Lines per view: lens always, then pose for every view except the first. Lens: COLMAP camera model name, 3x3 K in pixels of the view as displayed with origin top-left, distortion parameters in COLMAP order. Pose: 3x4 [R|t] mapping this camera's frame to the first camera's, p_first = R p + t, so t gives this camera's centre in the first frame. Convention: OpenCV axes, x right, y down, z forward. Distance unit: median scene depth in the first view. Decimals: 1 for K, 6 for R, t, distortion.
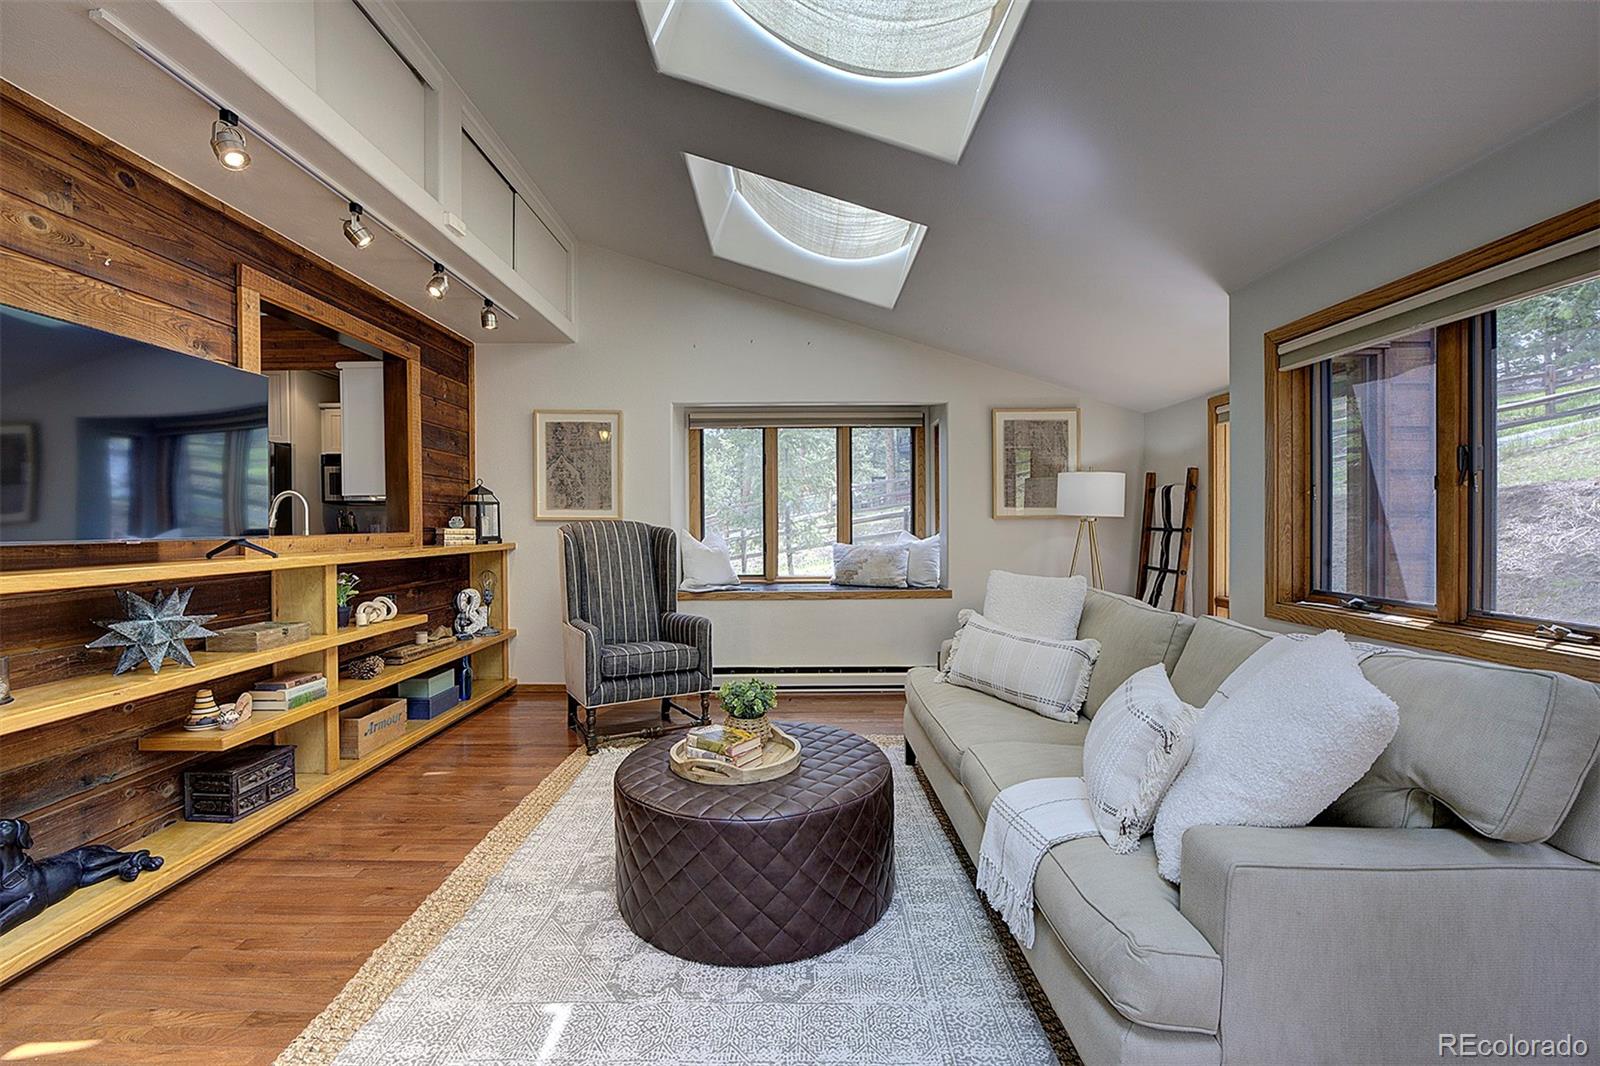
lens RADIAL K [[674.3, 0, 795.4], [0, 674.3, 532.5], [0, 0, 1]] dist [-0.020591, 0.000473]
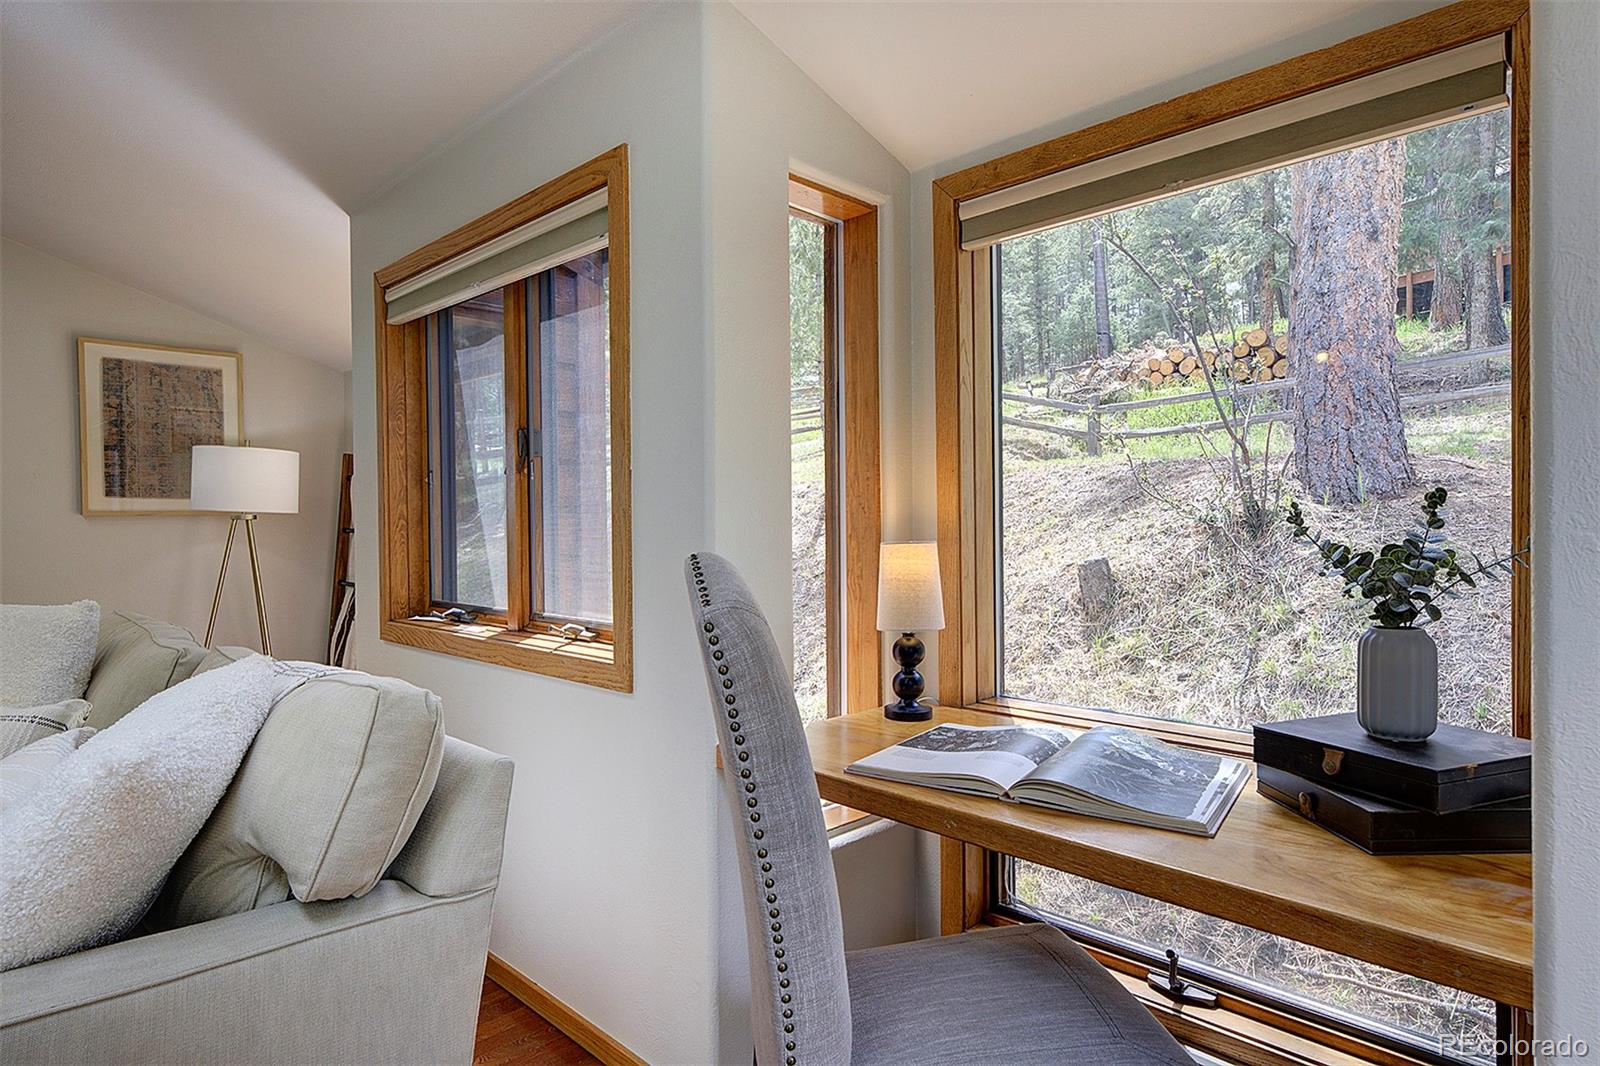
lens RADIAL K [[907.7, 0, 795.4], [0, 907.7, 533.6], [0, 0, 1]] dist [0.002986, 0.001257]
pose [[0.706616, -0.007398, 0.707559, 0.224157], [0.013442, 0.999905, -0.002970, 0.009912], [-0.707470, 0.011610, 0.706648, -0.064314]]
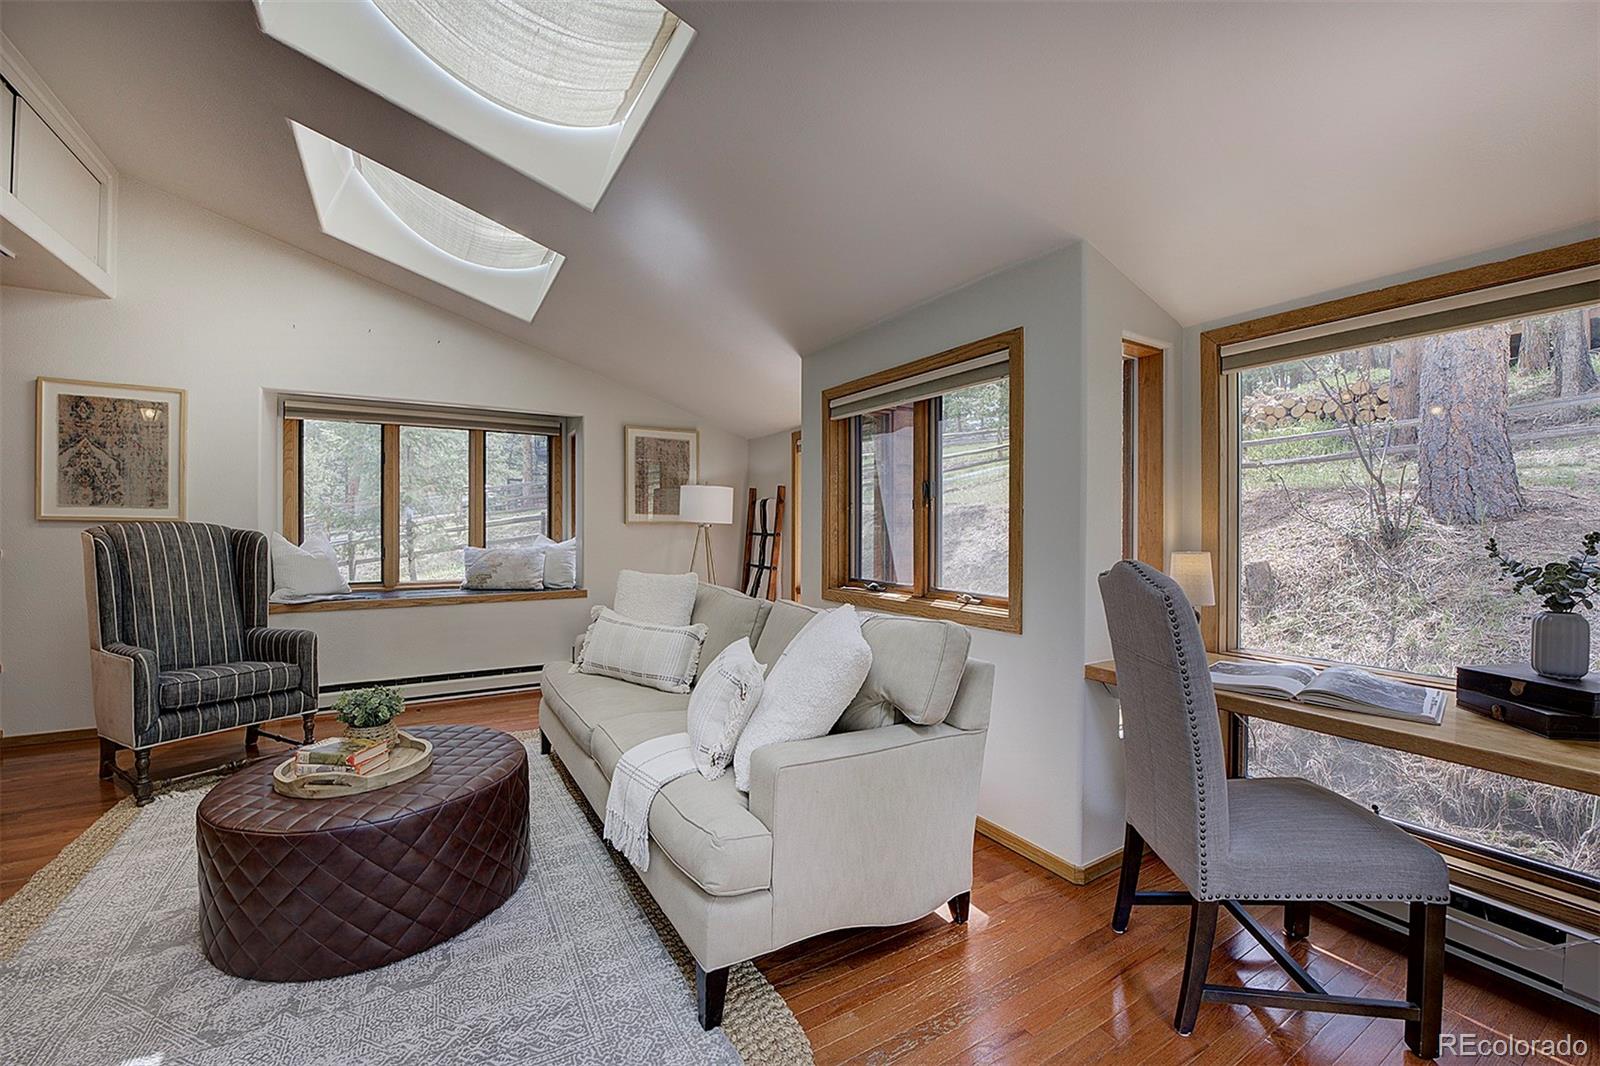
lens RADIAL K [[641.3, 0, 797.6], [0, 641.3, 530.7], [0, 0, 1]] dist [-0.027471, 0.002523]
pose [[0.857310, 0.005057, 0.514776, -0.008239], [-0.001132, 0.999968, -0.007938, -0.001855], [-0.514800, 0.006222, 0.857288, -0.070521]]
